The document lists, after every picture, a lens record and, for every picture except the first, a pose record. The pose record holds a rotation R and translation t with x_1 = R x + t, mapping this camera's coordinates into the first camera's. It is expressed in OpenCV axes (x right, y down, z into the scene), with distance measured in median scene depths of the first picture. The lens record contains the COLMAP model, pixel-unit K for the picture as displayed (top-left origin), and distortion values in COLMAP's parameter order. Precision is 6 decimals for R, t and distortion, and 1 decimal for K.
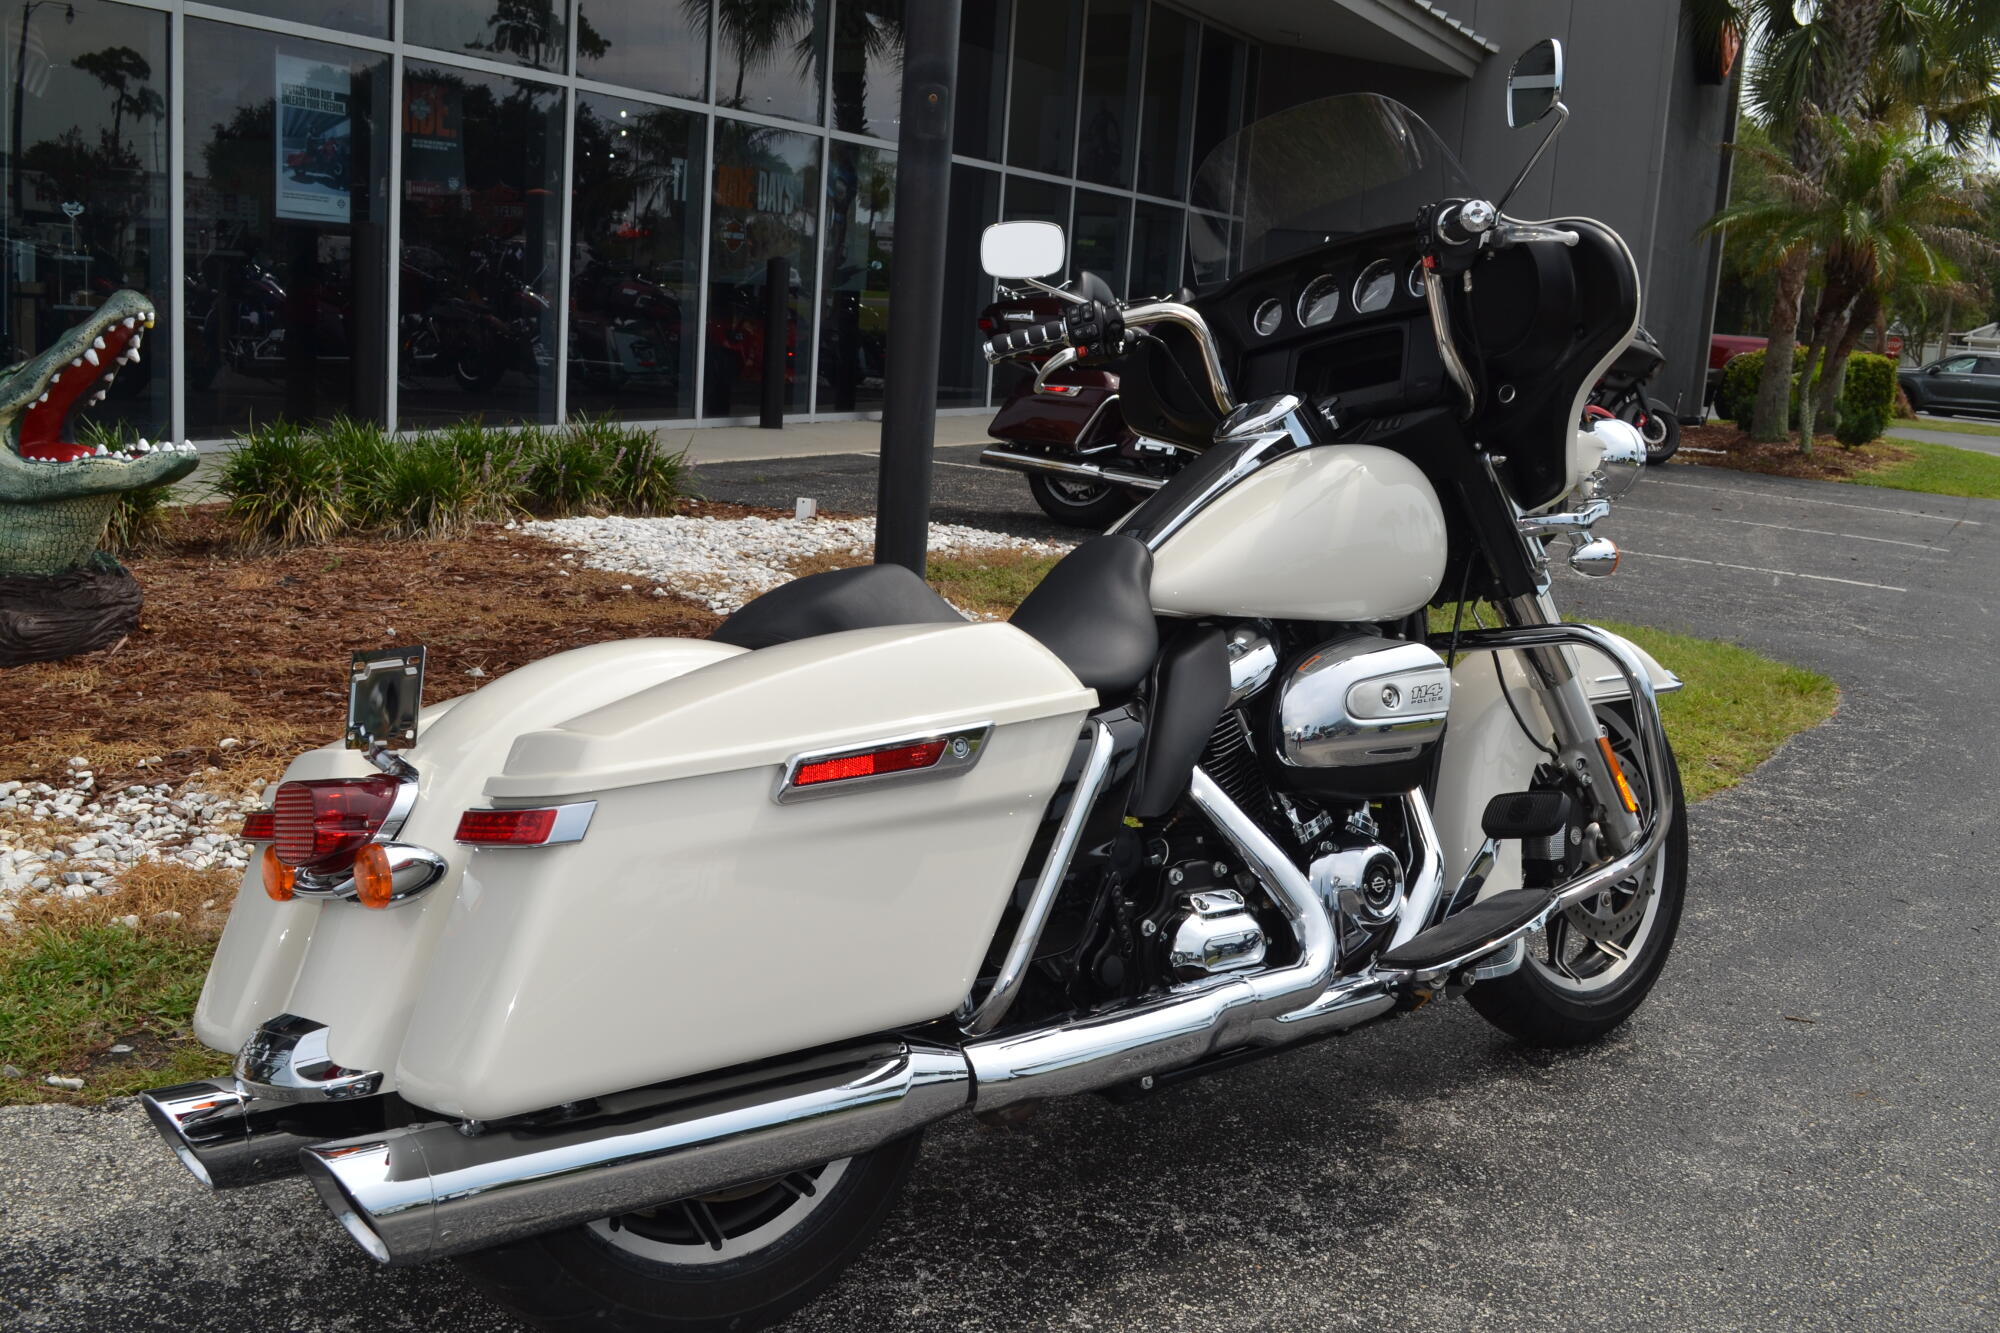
lens RADIAL K [[1936.9, 0, 978.5], [0, 1936.9, 662.8], [0, 0, 1]] dist [-0.063915, 0.006441]
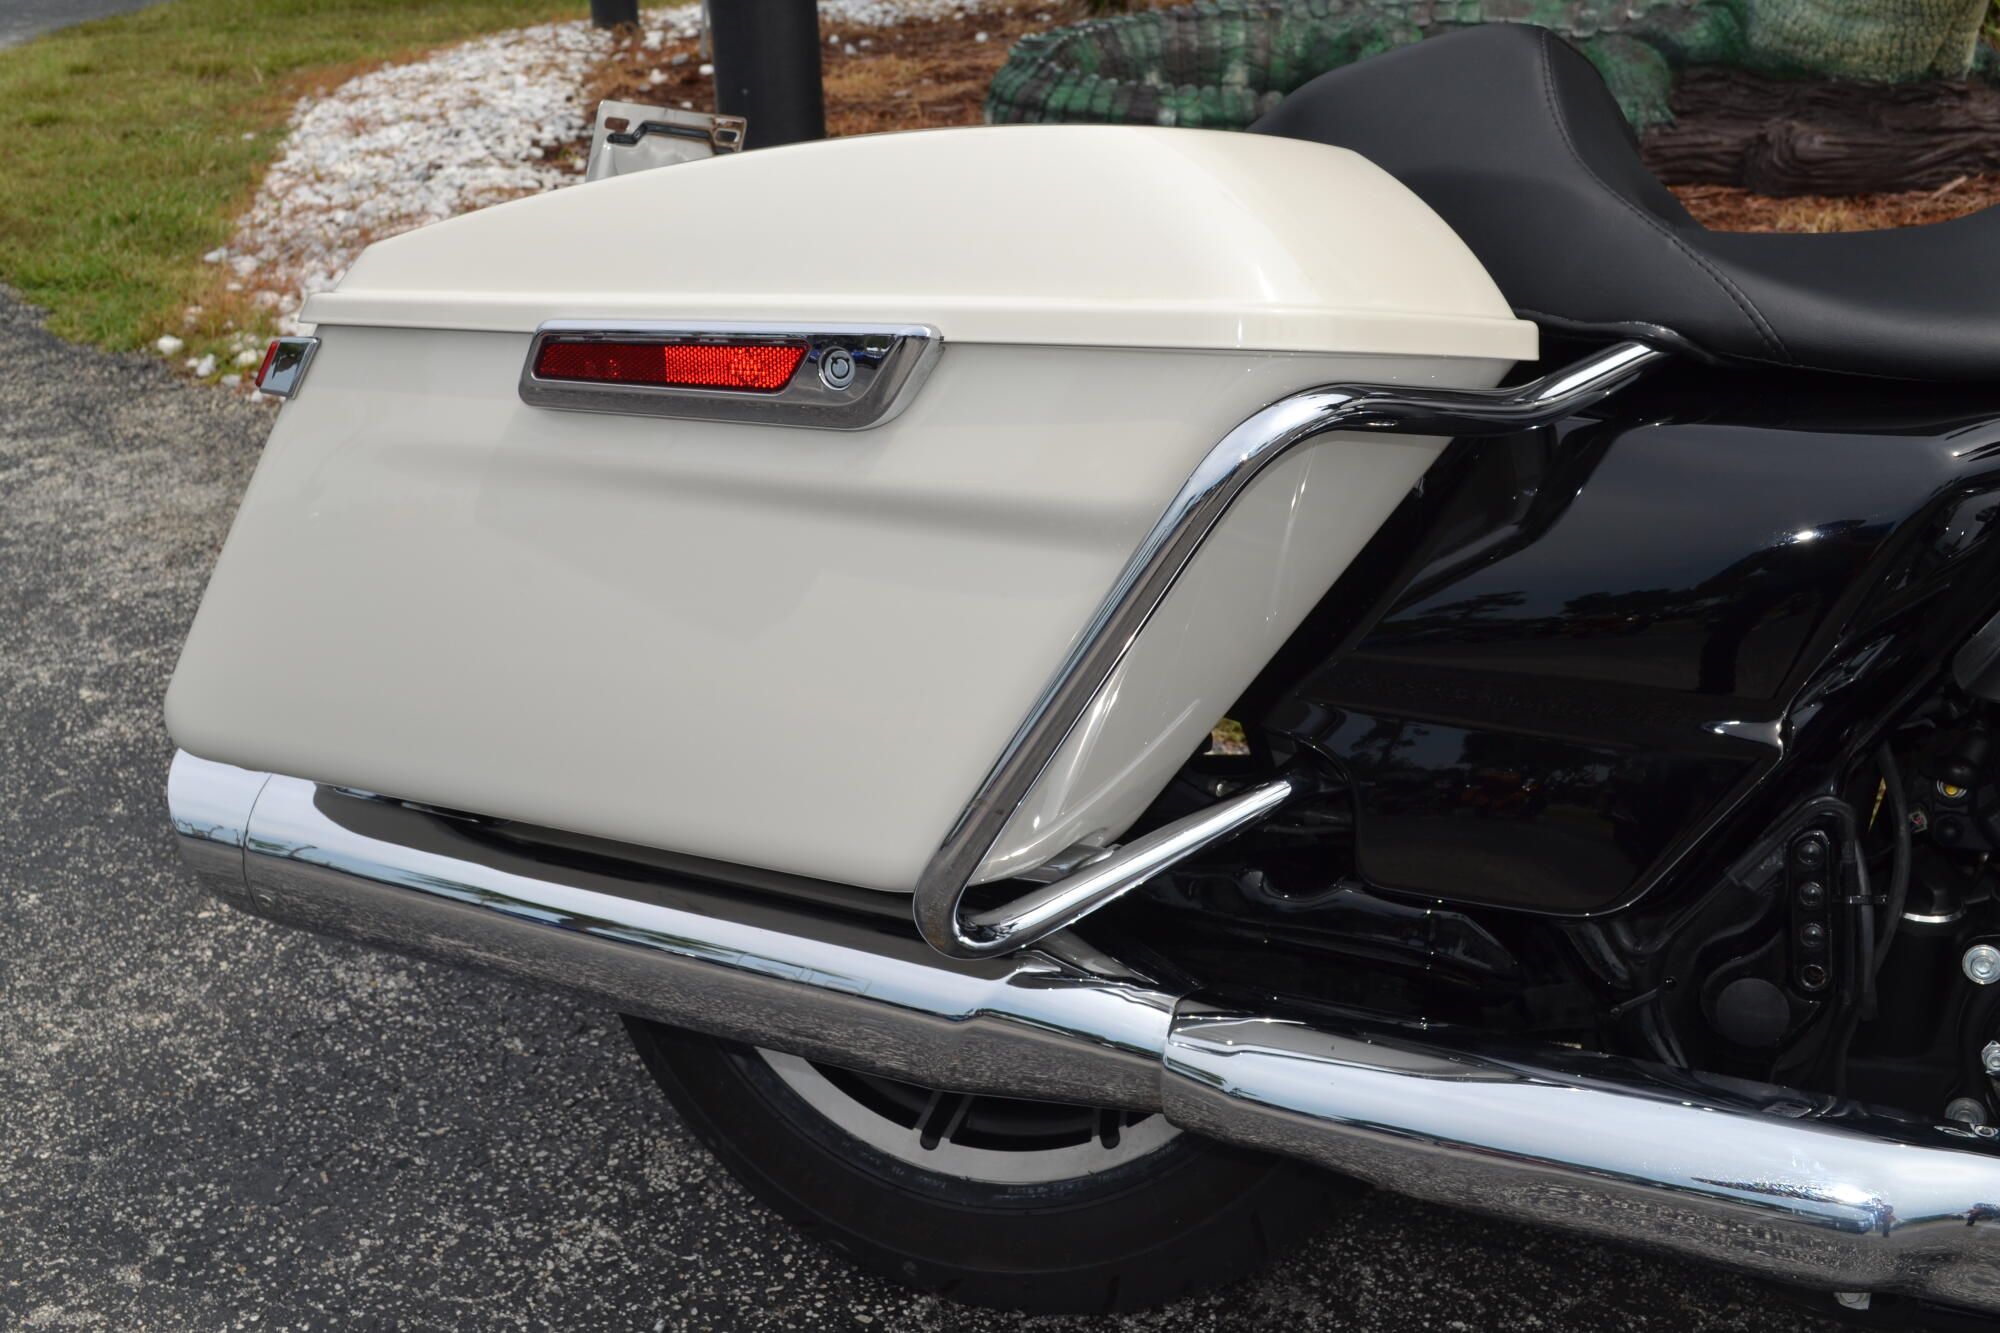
lens RADIAL K [[2307.6, 0, 1000.0], [0, 2307.6, 666.5], [0, 0, 1]] dist [-0.037626, 0.016335]
pose [[0.437608, 0.267633, -0.858412, 0.195101], [-0.105102, 0.963357, 0.246773, -0.010838], [0.893002, -0.017769, 0.449701, 0.292849]]
